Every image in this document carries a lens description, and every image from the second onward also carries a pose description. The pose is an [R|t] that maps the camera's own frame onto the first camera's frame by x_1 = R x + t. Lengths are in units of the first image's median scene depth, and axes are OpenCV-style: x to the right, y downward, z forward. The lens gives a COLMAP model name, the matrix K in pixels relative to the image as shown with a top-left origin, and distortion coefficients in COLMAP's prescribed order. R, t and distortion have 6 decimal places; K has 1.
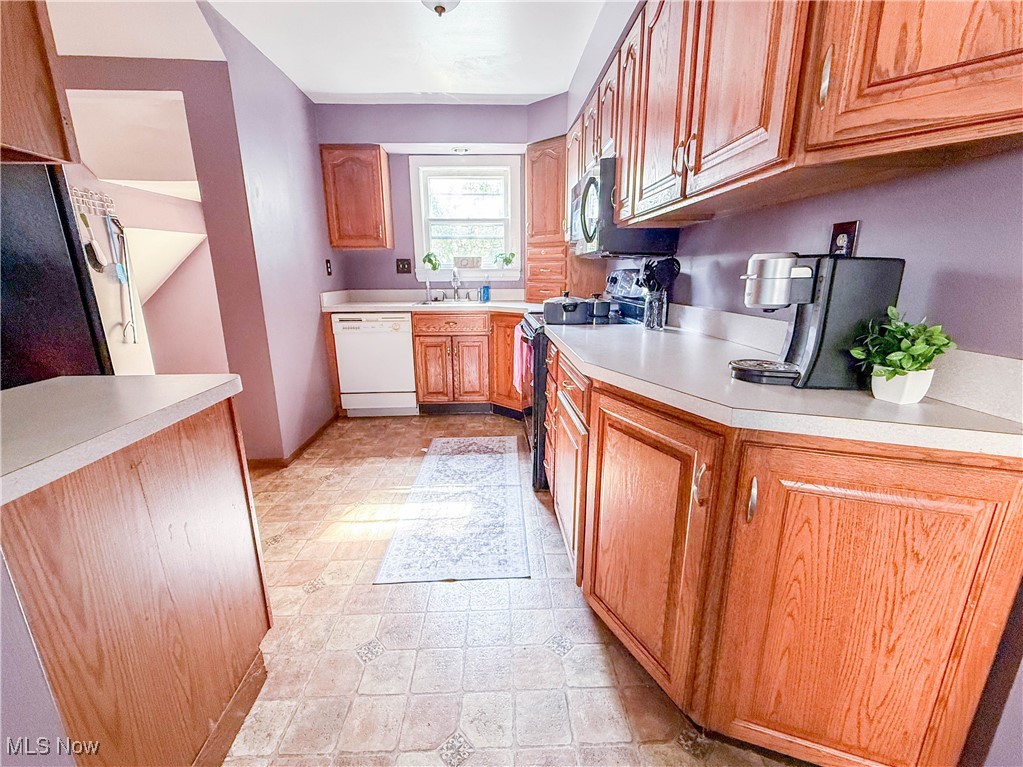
lens RADIAL K [[434.1, 0, 506.7], [0, 434.1, 385.1], [0, 0, 1]] dist [0.000135, 0.000101]
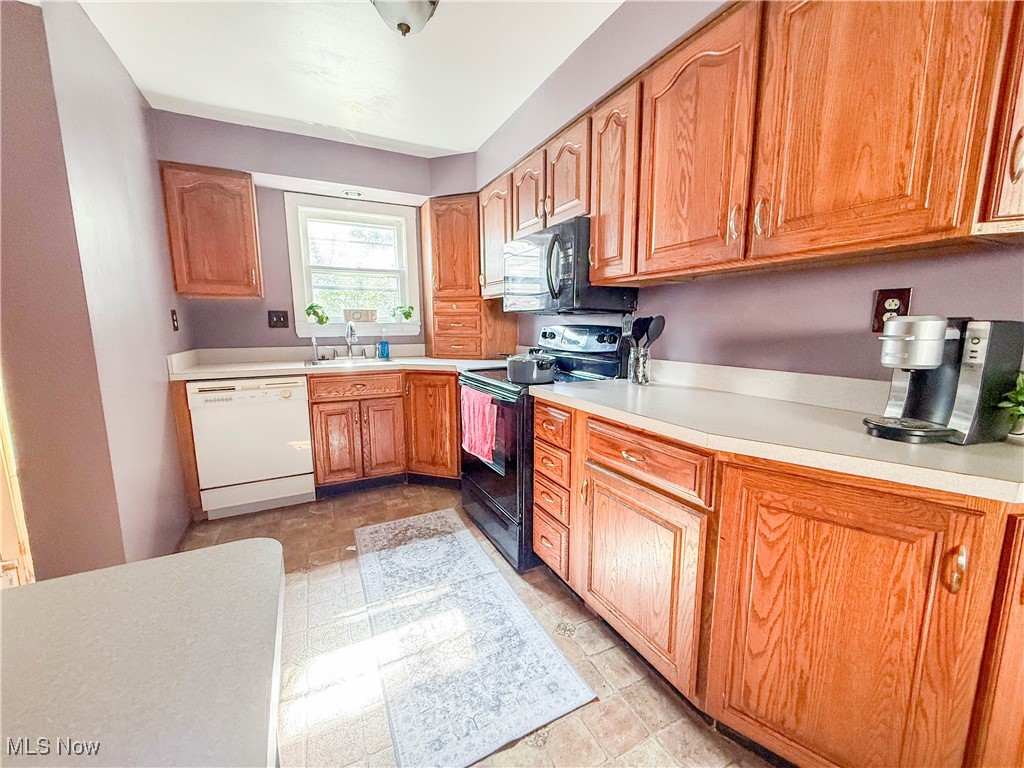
lens RADIAL K [[409.6, 0, 508.3], [0, 409.6, 384.2], [0, 0, 1]] dist [-0.000733, 0.000322]
pose [[0.908517, -0.058293, 0.413762, -0.194662], [0.102927, 0.990930, -0.086395, -0.045914], [-0.404972, 0.121079, 0.906277, 0.155022]]
